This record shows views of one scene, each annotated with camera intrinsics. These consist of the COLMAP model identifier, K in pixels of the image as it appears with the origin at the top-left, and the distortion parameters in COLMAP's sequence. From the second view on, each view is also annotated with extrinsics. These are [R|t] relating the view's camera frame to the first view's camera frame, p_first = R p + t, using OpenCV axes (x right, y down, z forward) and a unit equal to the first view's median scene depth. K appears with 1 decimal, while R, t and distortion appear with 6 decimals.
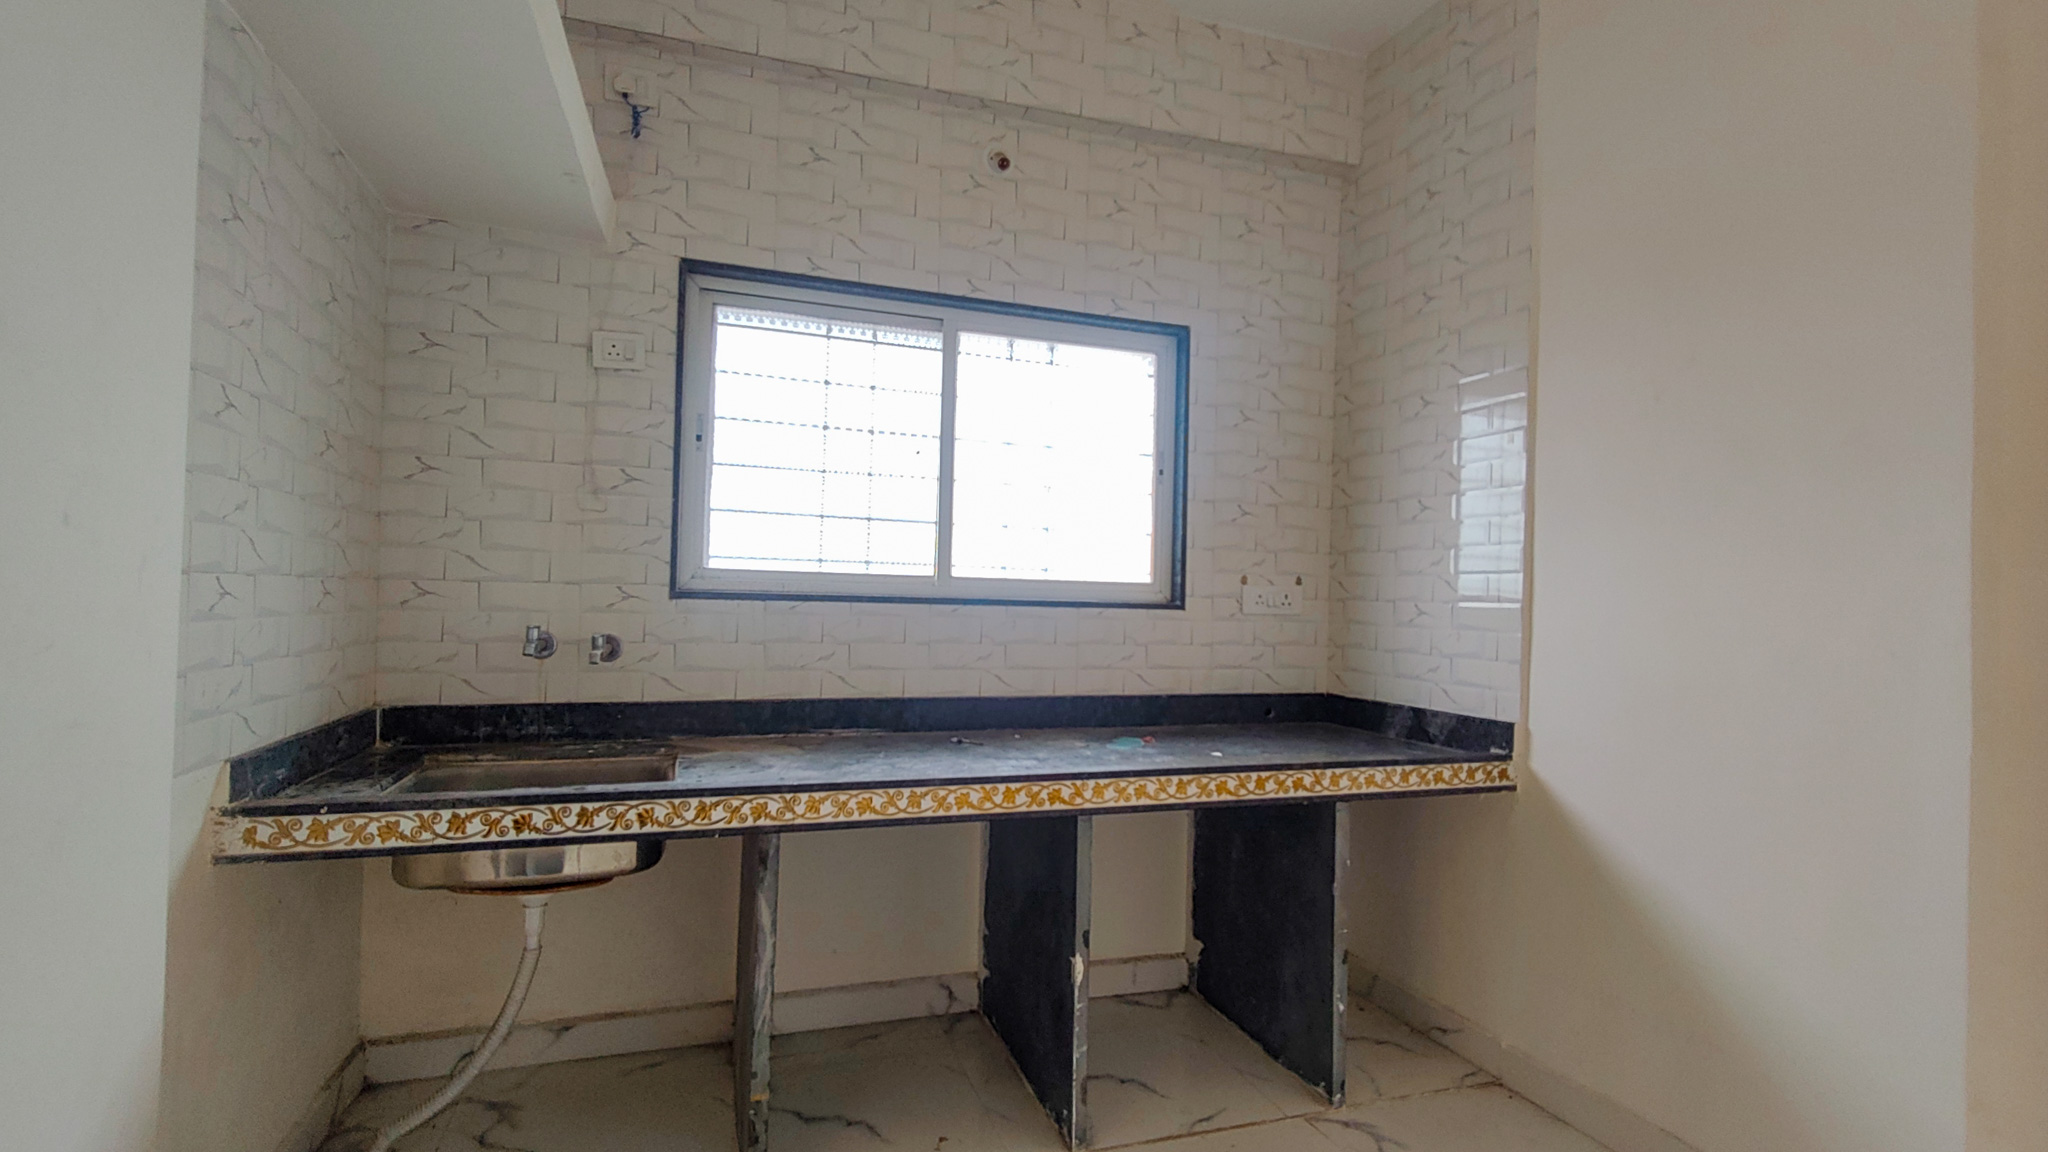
lens RADIAL K [[949.1, 0, 1028.7], [0, 949.1, 581.0], [0, 0, 1]] dist [0.003202, -0.007850]
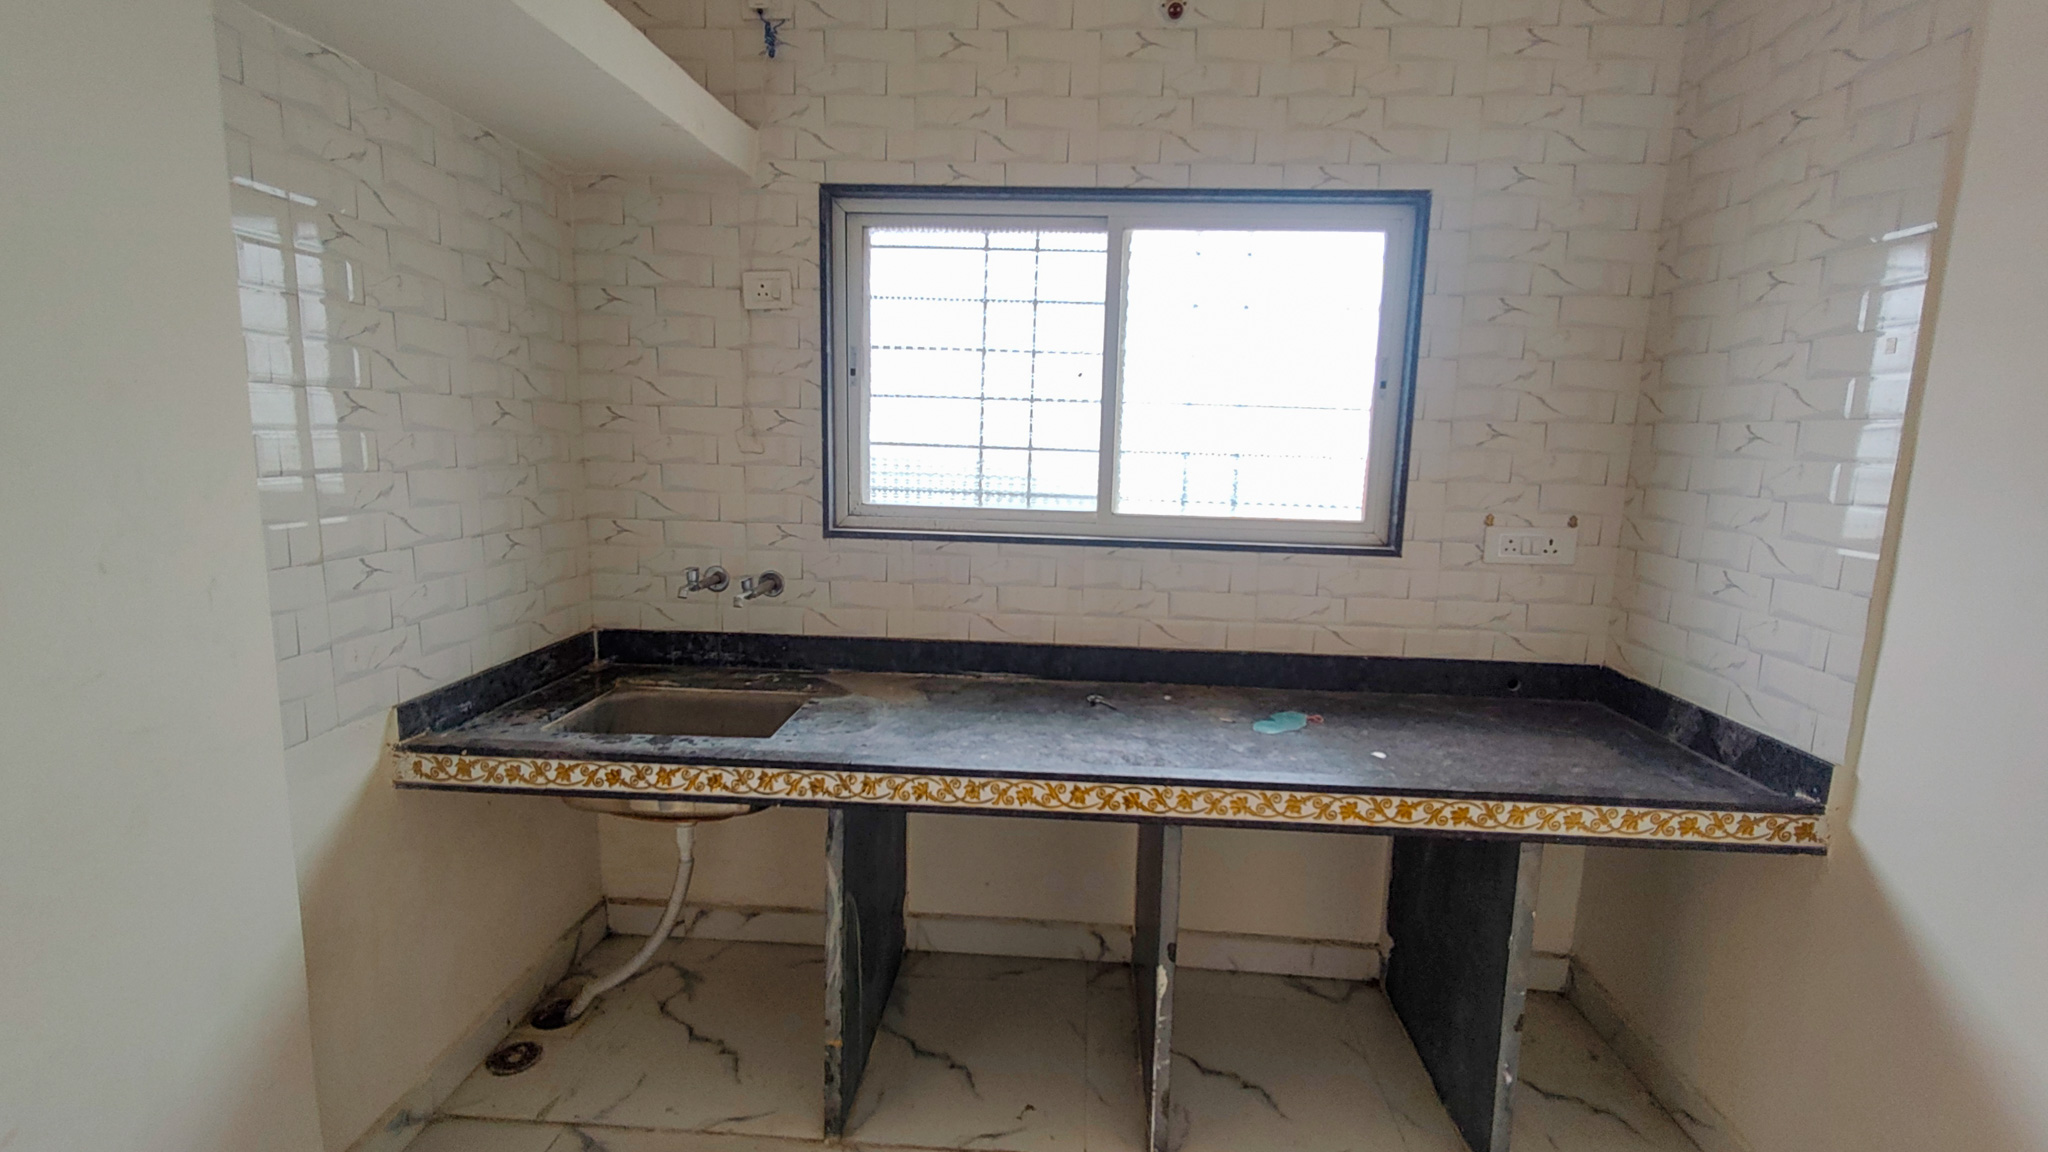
lens RADIAL K [[949.1, 0, 1037.0], [0, 949.1, 577.7], [0, 0, 1]] dist [0.003202, -0.007850]
pose [[0.921391, 0.056793, -0.384464, 0.229411], [0.006404, 0.986912, 0.161135, -0.102676], [0.388584, -0.150930, 0.908968, 0.156324]]
